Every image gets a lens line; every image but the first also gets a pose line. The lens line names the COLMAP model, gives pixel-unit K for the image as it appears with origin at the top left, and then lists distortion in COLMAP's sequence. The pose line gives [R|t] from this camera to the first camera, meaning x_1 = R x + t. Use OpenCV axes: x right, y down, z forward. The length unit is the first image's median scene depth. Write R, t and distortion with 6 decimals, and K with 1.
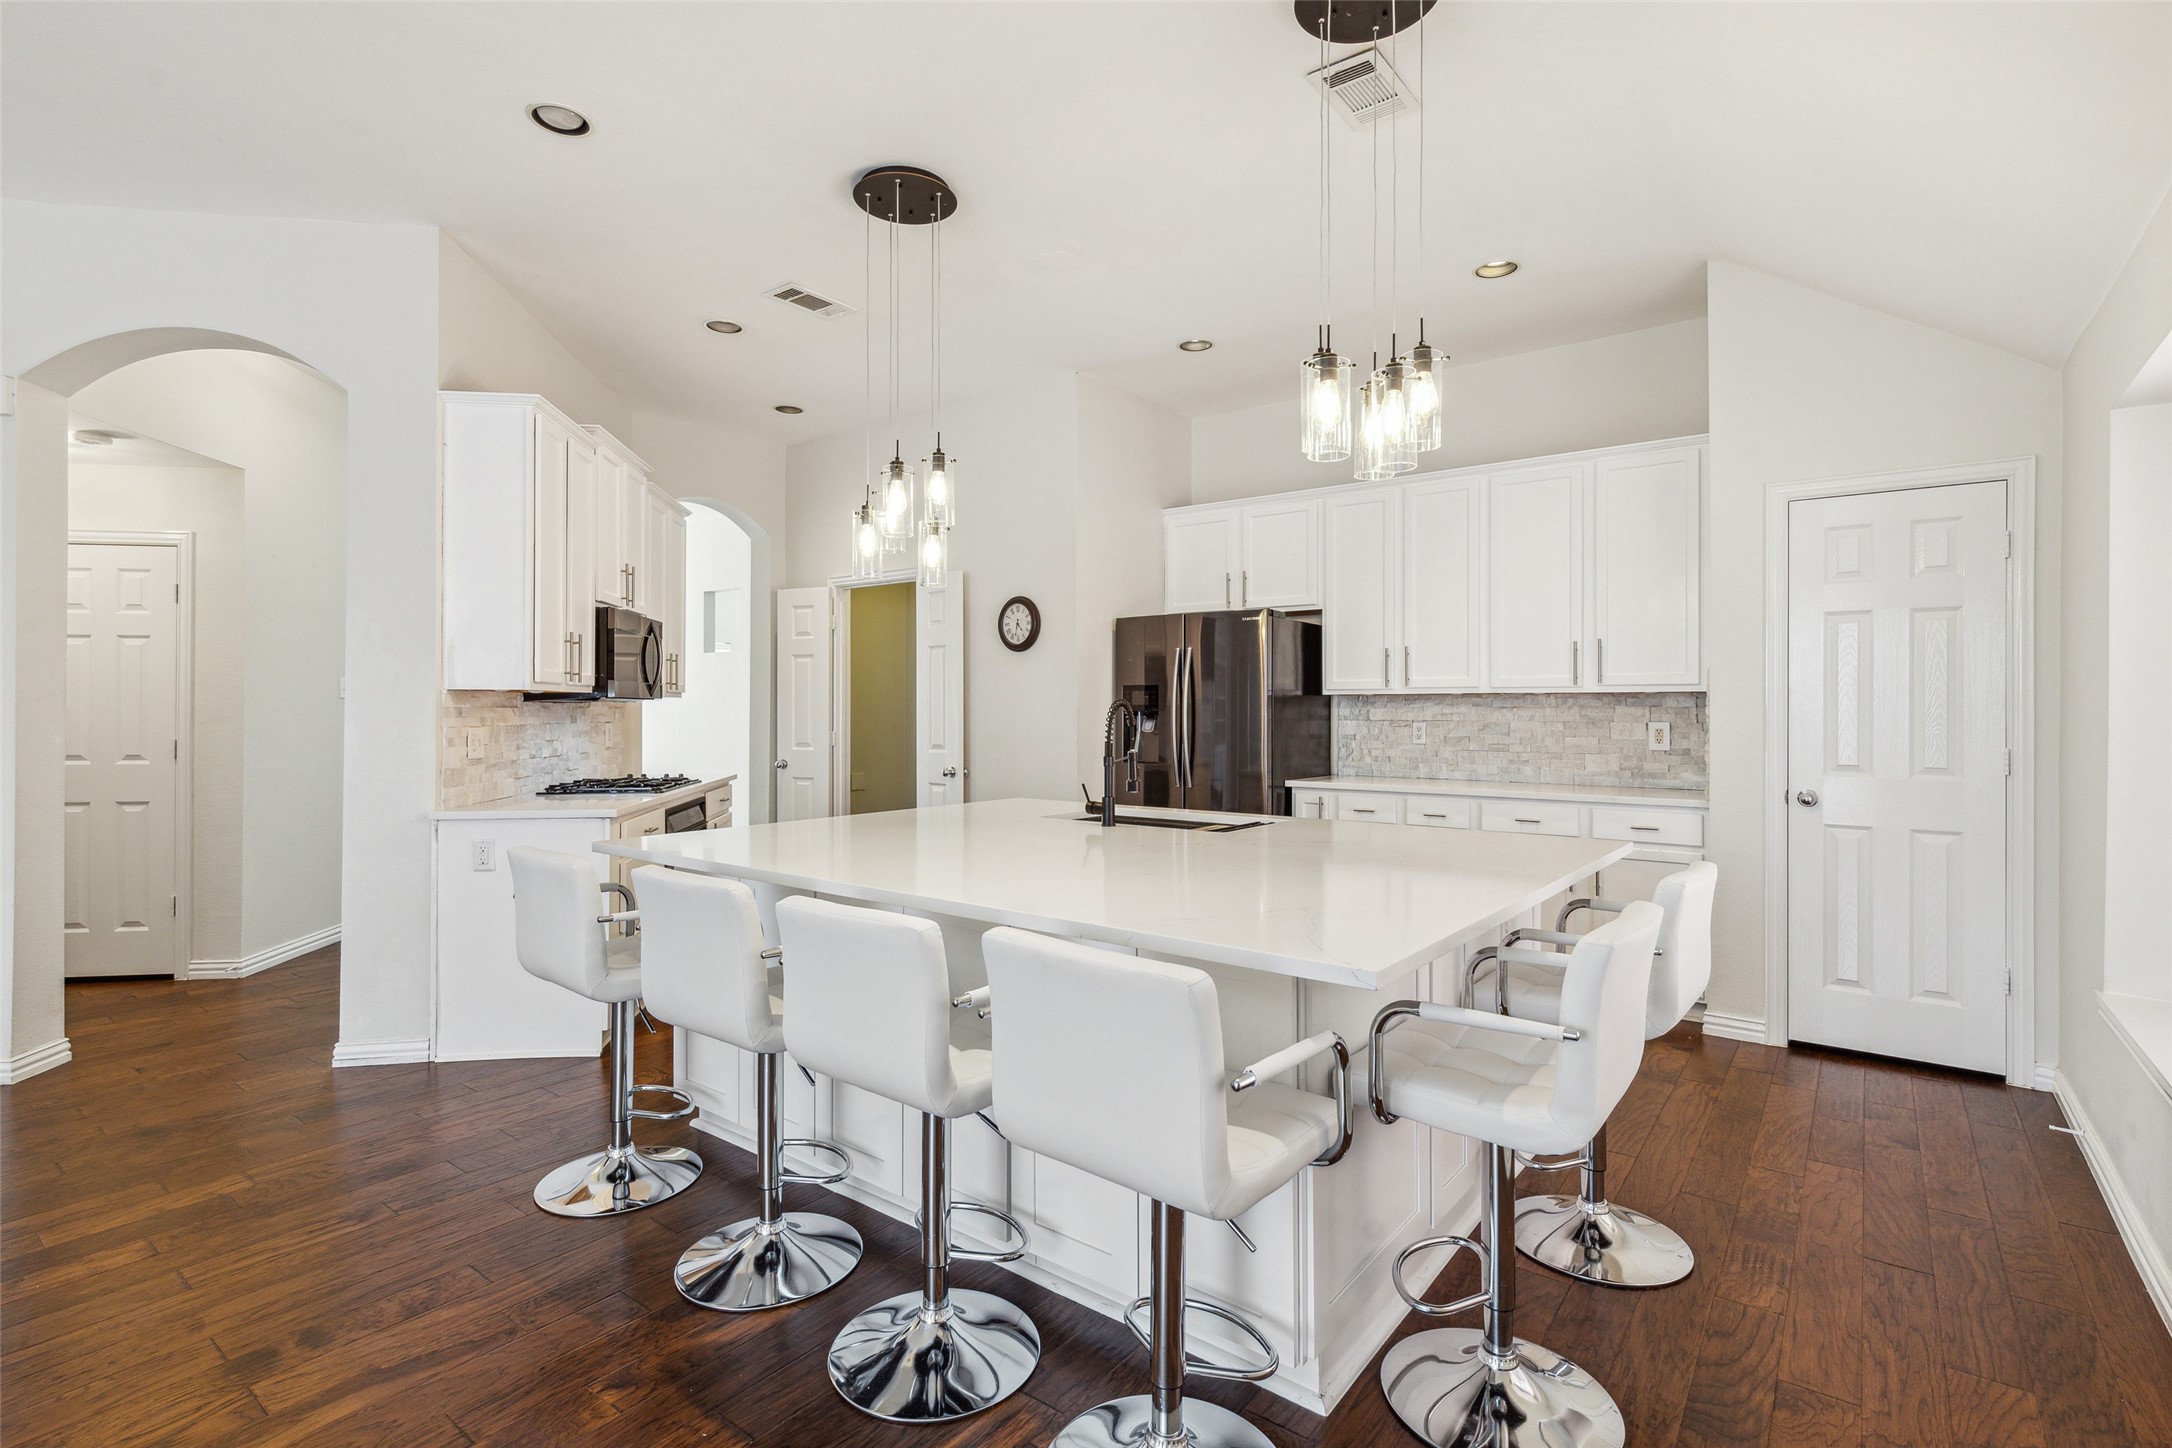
lens RADIAL K [[1013.1, 0, 1083.9], [0, 1013.1, 708.7], [0, 0, 1]] dist [0.010340, -0.001608]
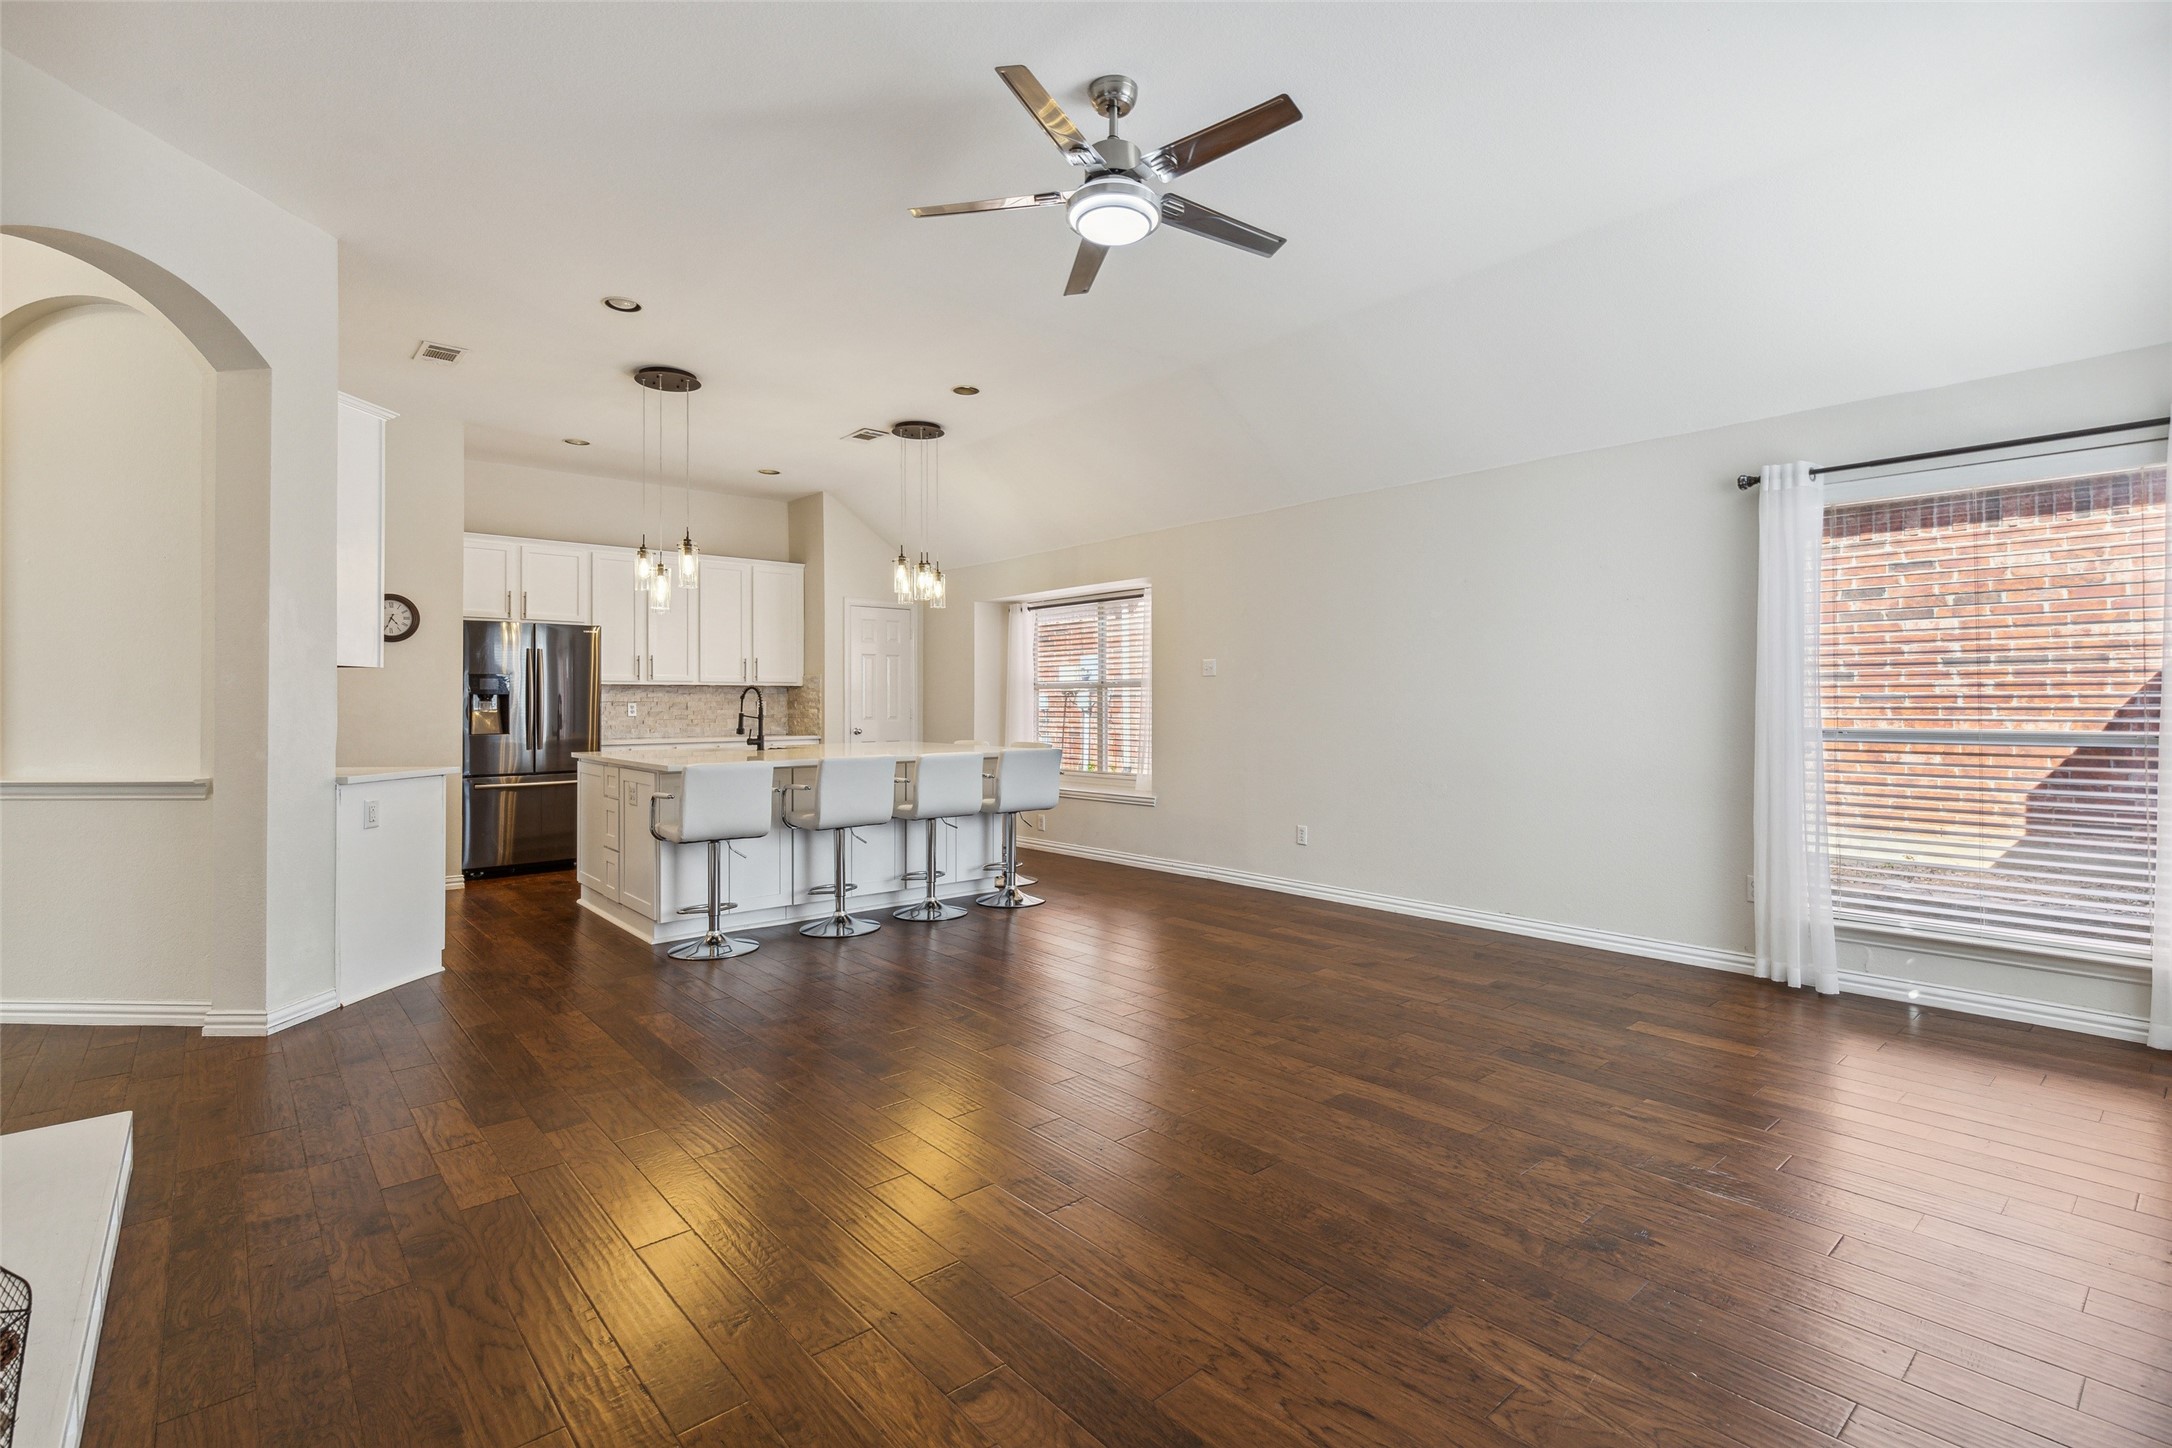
lens RADIAL K [[1013.1, 0, 1078.1], [0, 1013.1, 715.5], [0, 0, 1]] dist [0.010340, -0.001608]
pose [[0.208932, -0.013320, 0.977839, -1.153611], [0.004662, 0.999909, 0.012625, 0.017884], [-0.977919, 0.001921, 0.208976, -0.000439]]
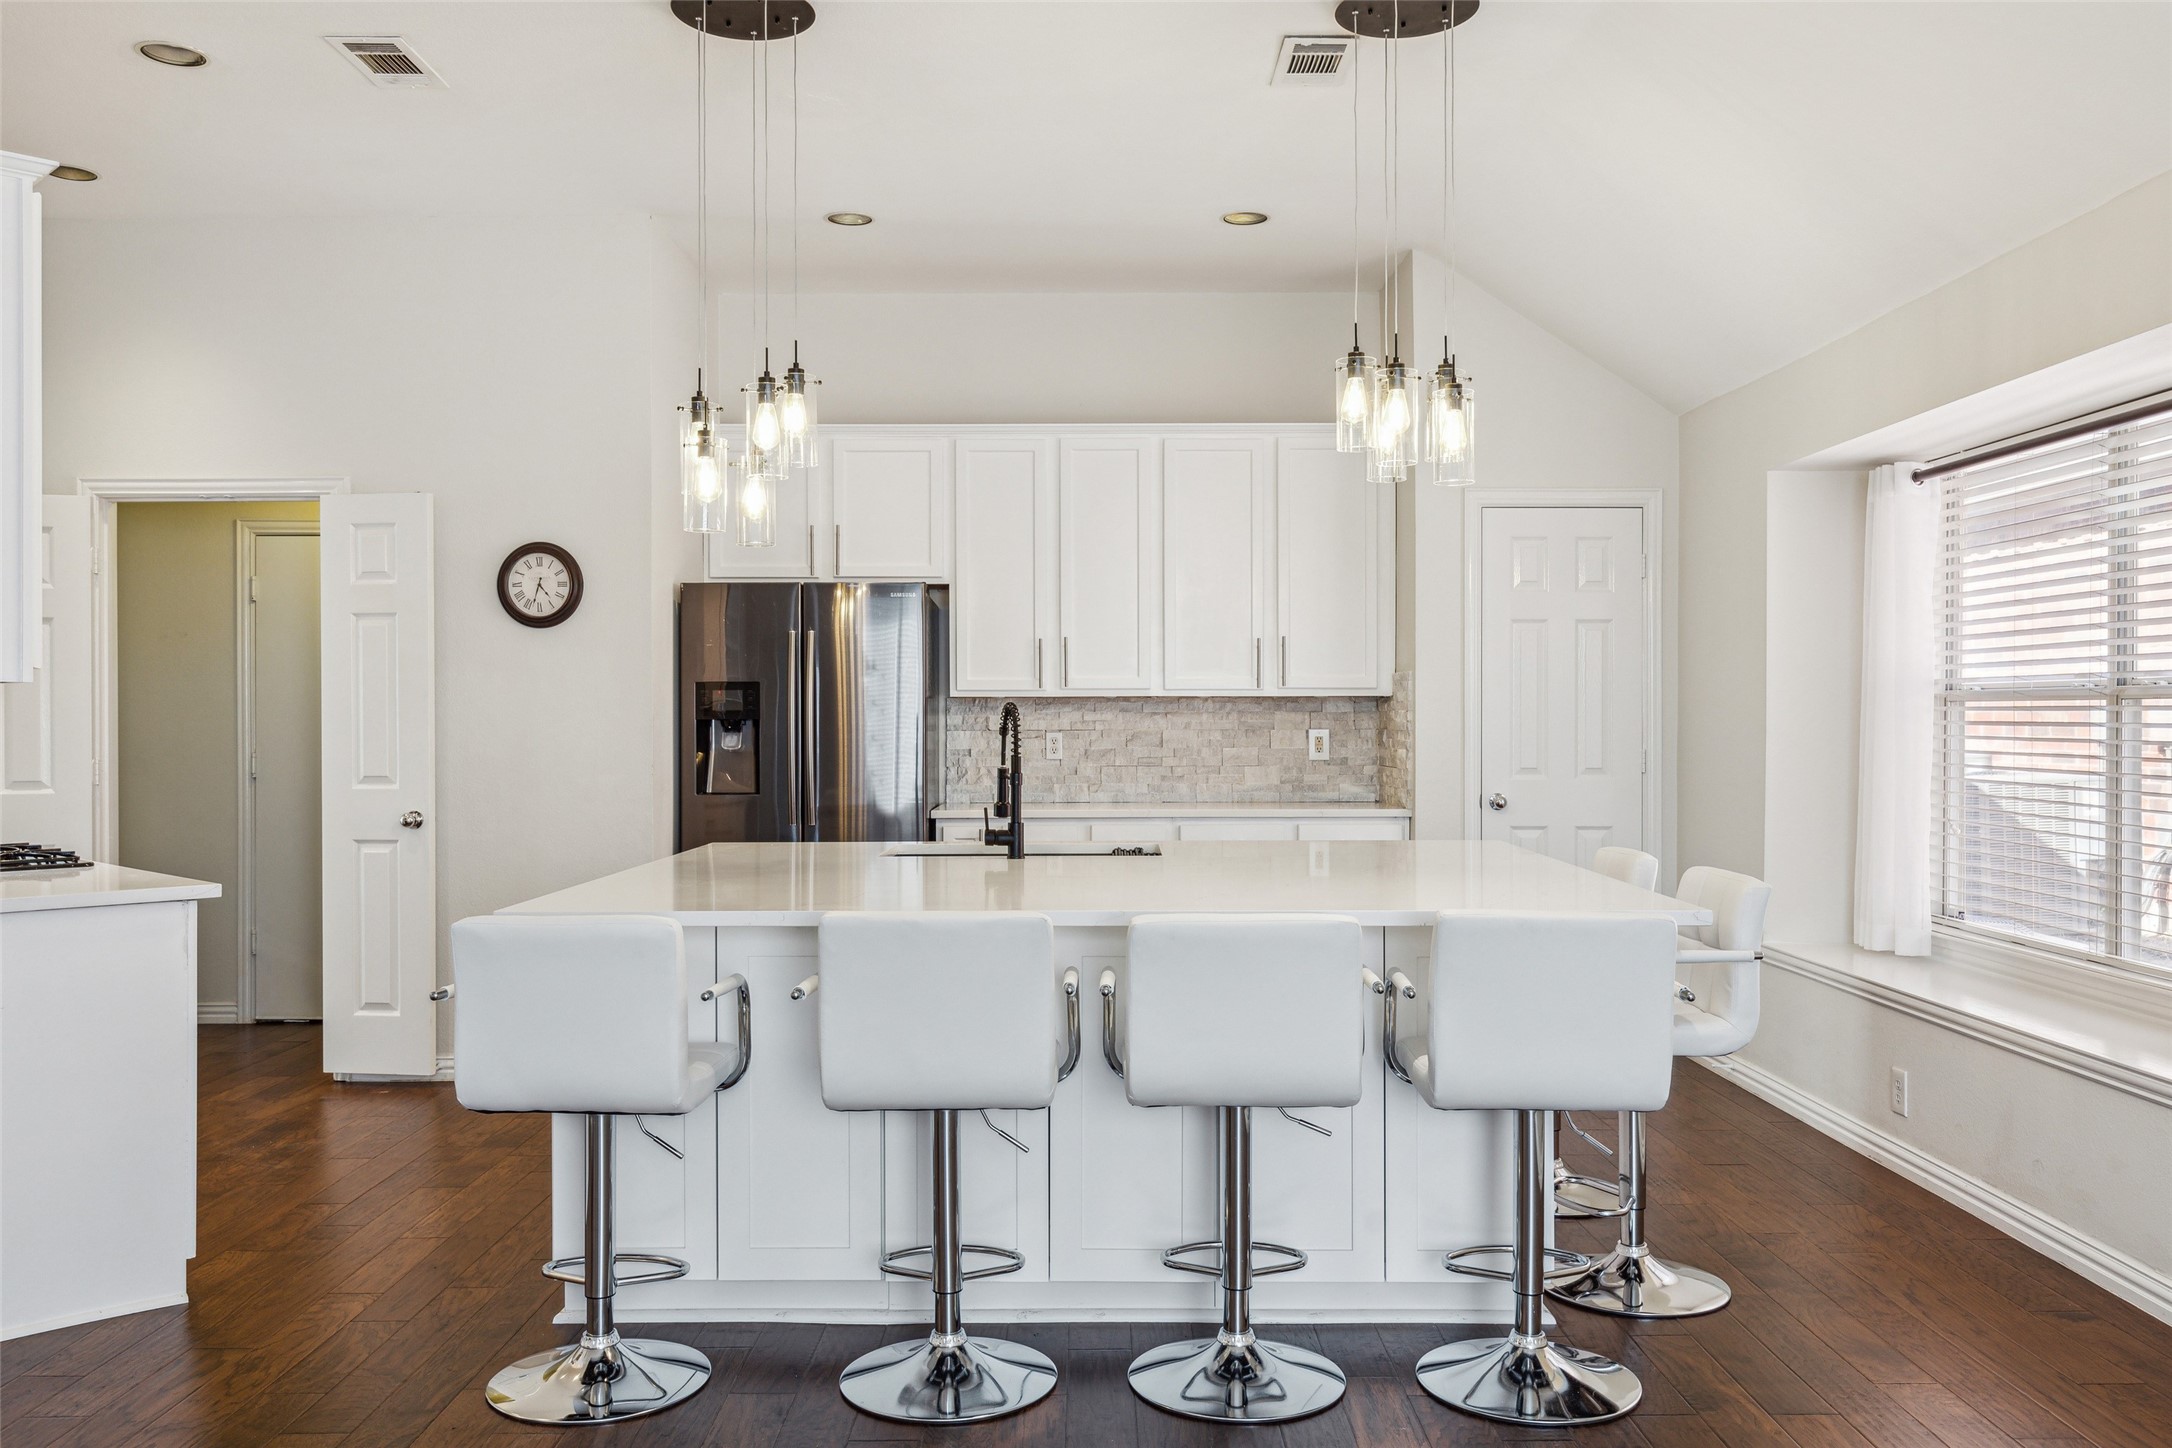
lens RADIAL K [[1706.0, 0, 1070.6], [0, 1706.0, 734.8], [0, 0, 1]] dist [0.014746, -0.004819]
pose [[0.798954, -0.008960, 0.601326, -0.503532], [0.003141, 0.999938, 0.010726, 0.001214], [-0.601384, -0.006681, 0.798932, -0.080555]]
